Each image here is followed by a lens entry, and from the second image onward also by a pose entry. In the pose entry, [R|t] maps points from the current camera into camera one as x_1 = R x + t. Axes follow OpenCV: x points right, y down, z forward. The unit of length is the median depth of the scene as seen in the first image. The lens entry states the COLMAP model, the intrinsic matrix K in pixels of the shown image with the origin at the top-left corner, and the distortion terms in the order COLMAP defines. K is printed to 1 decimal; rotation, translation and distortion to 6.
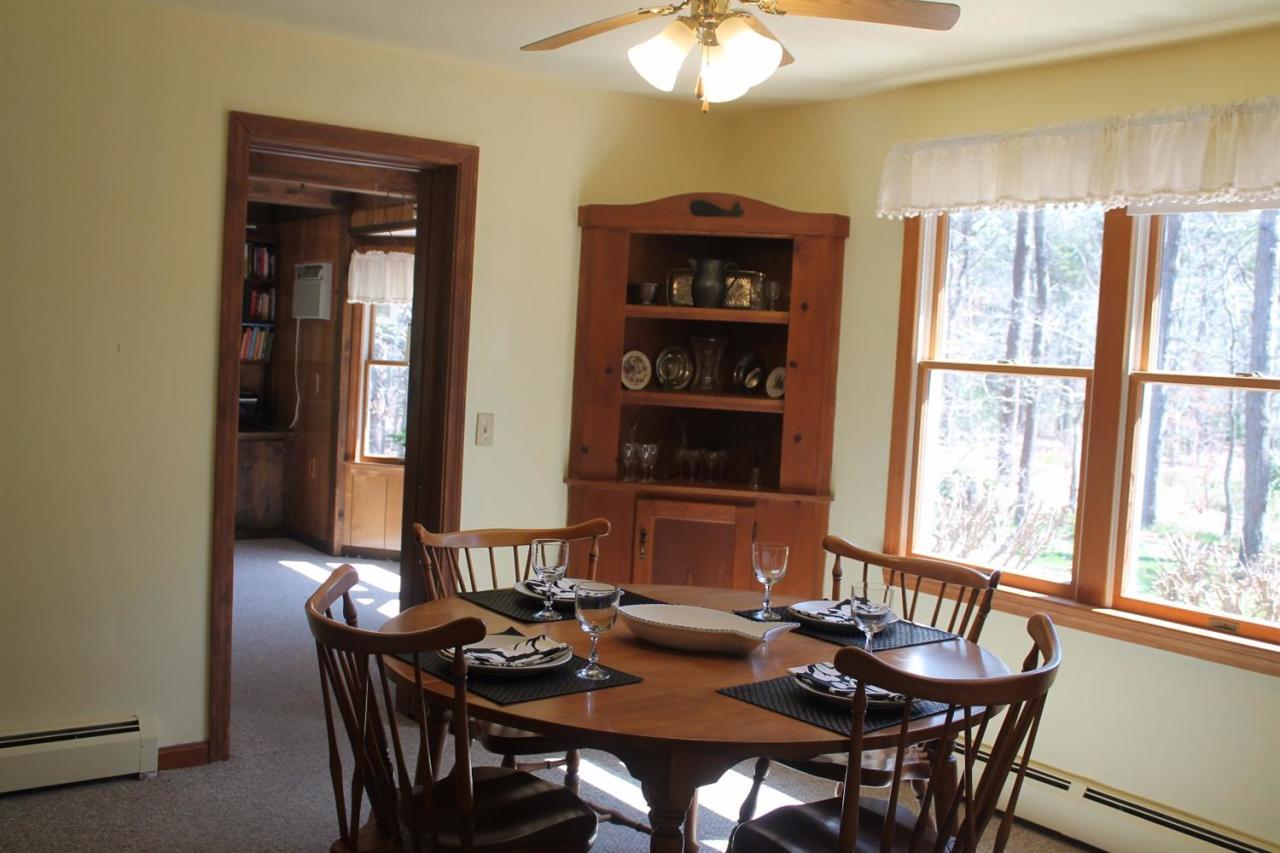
lens RADIAL K [[1279.4, 0, 645.1], [0, 1279.4, 423.0], [0, 0, 1]] dist [-0.140893, 0.191429]
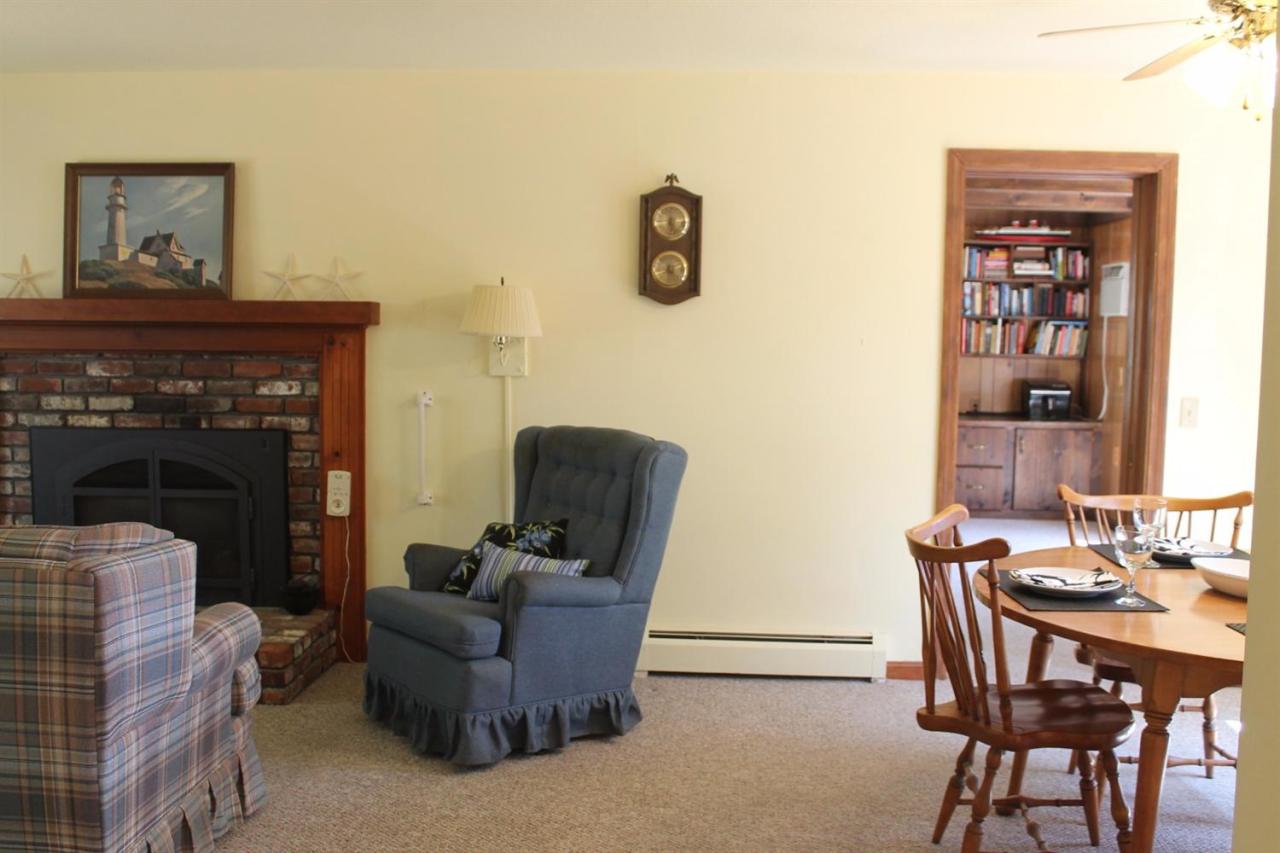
lens RADIAL K [[1279.4, 0, 645.1], [0, 1279.4, 423.0], [0, 0, 1]] dist [-0.140893, 0.191429]
pose [[0.767977, 0.015345, -0.640294, 0.112349], [-0.015897, 0.999862, 0.004896, 0.008885], [0.640281, 0.006419, 0.768114, -0.064465]]
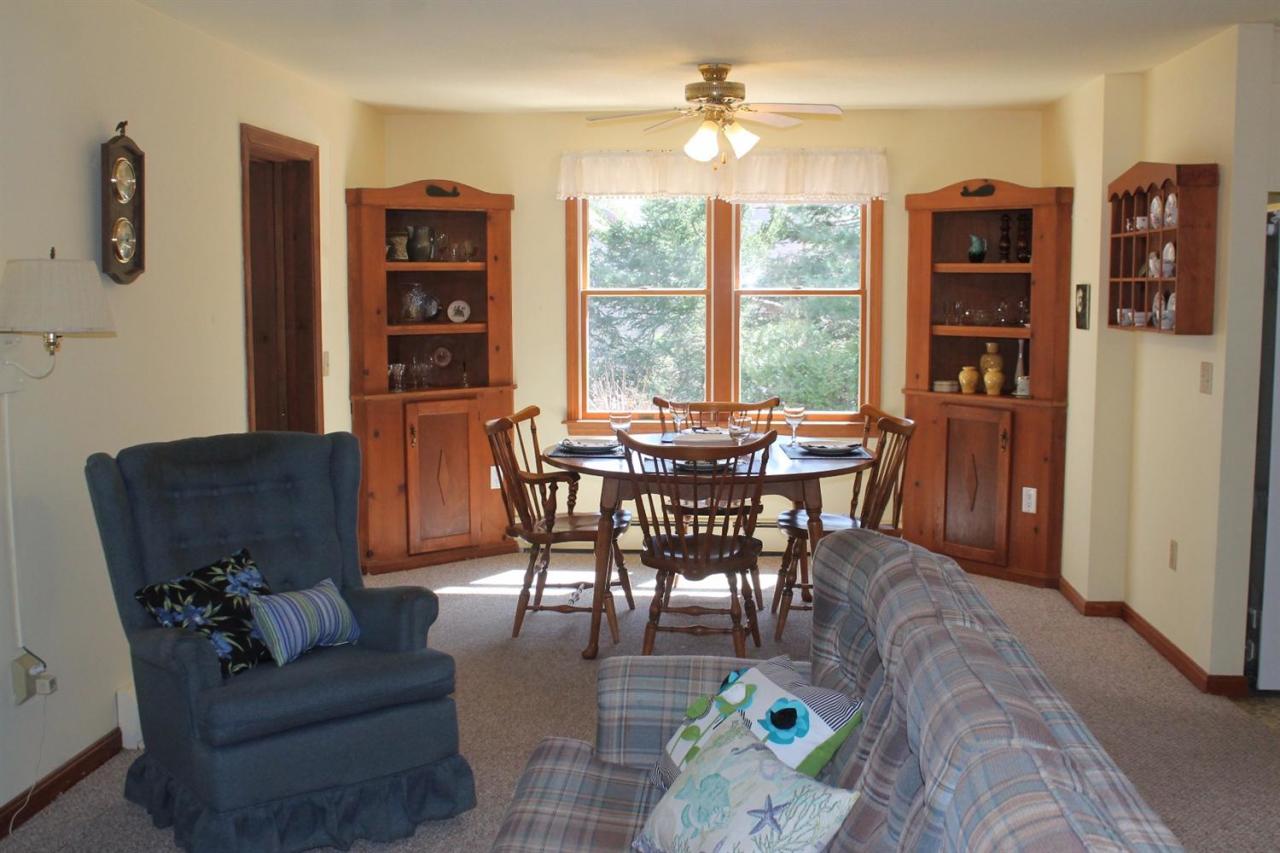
lens RADIAL K [[1279.4, 0, 645.1], [0, 1279.4, 423.0], [0, 0, 1]] dist [-0.140893, 0.191429]
pose [[0.673397, -0.133485, 0.727130, -0.842975], [0.078140, 0.990906, 0.109542, -0.050629], [-0.735140, -0.016947, 0.677703, -0.116631]]
